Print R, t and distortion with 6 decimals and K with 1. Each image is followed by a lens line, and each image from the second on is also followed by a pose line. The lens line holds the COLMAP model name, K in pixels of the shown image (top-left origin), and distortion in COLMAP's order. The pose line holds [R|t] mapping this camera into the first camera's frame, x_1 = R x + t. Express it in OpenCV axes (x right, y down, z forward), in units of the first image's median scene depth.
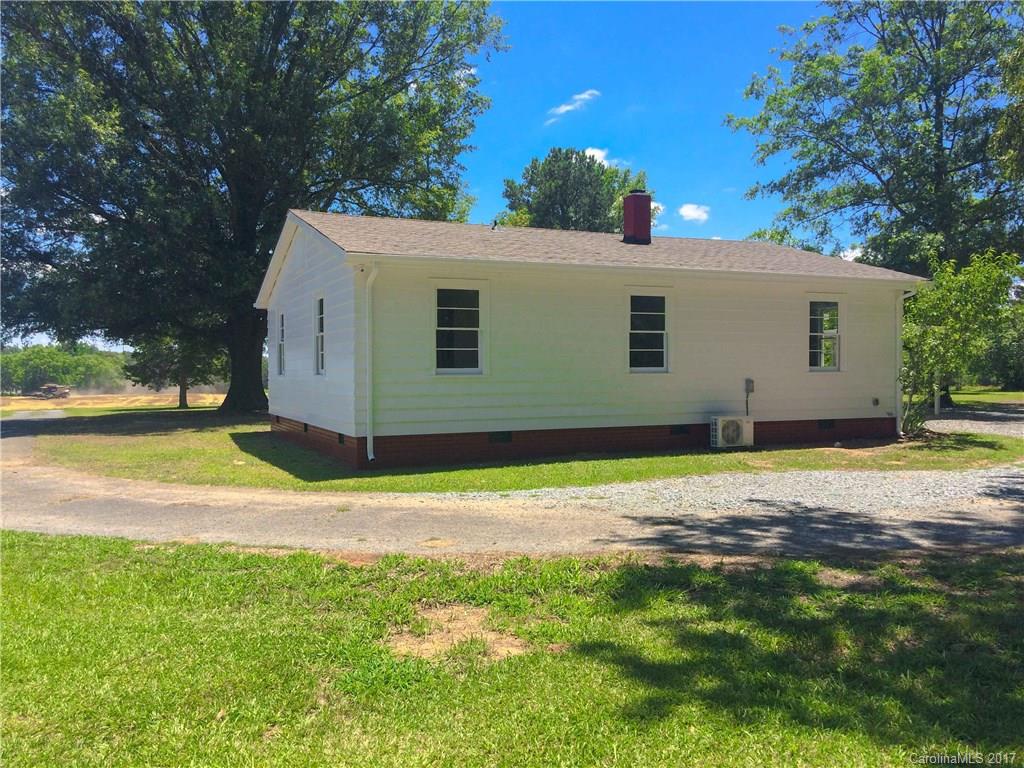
lens RADIAL K [[861.1, 0, 511.2], [0, 861.1, 382.5], [0, 0, 1]] dist [0.016513, 0.002412]
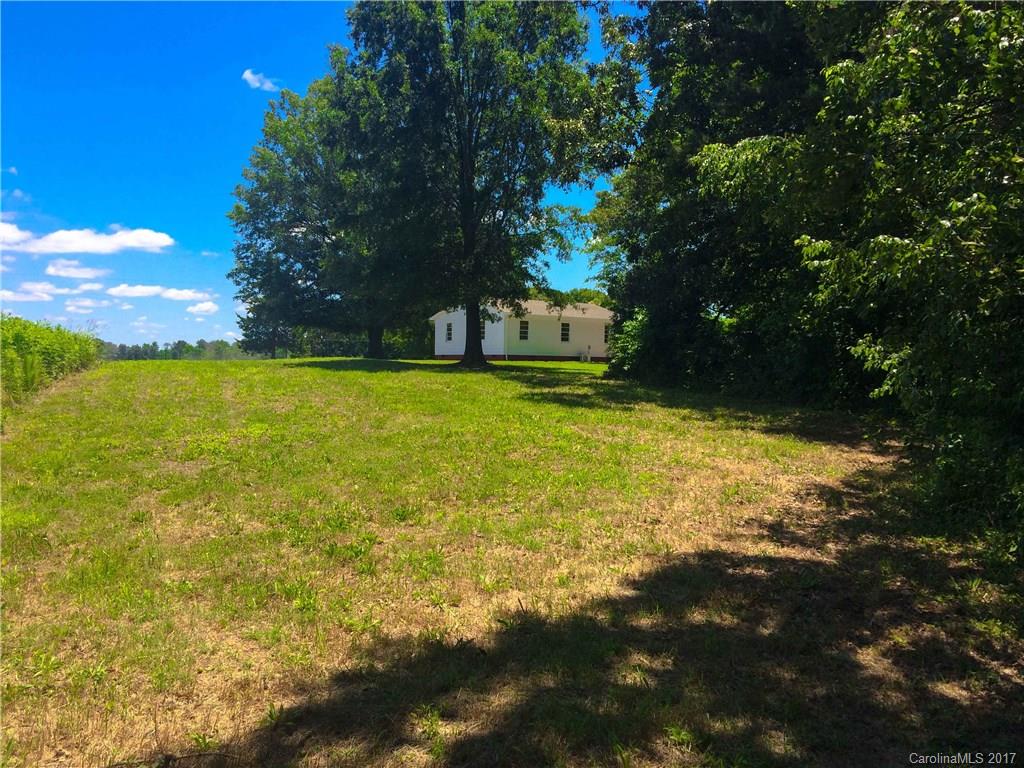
lens RADIAL K [[861.1, 0, 512.3], [0, 861.1, 384.7], [0, 0, 1]] dist [0.016513, 0.002412]
pose [[0.980374, 0.008892, 0.196945, -0.859660], [-0.007910, 0.999952, -0.005772, 0.207390], [-0.196987, 0.004101, 0.980398, -2.841504]]
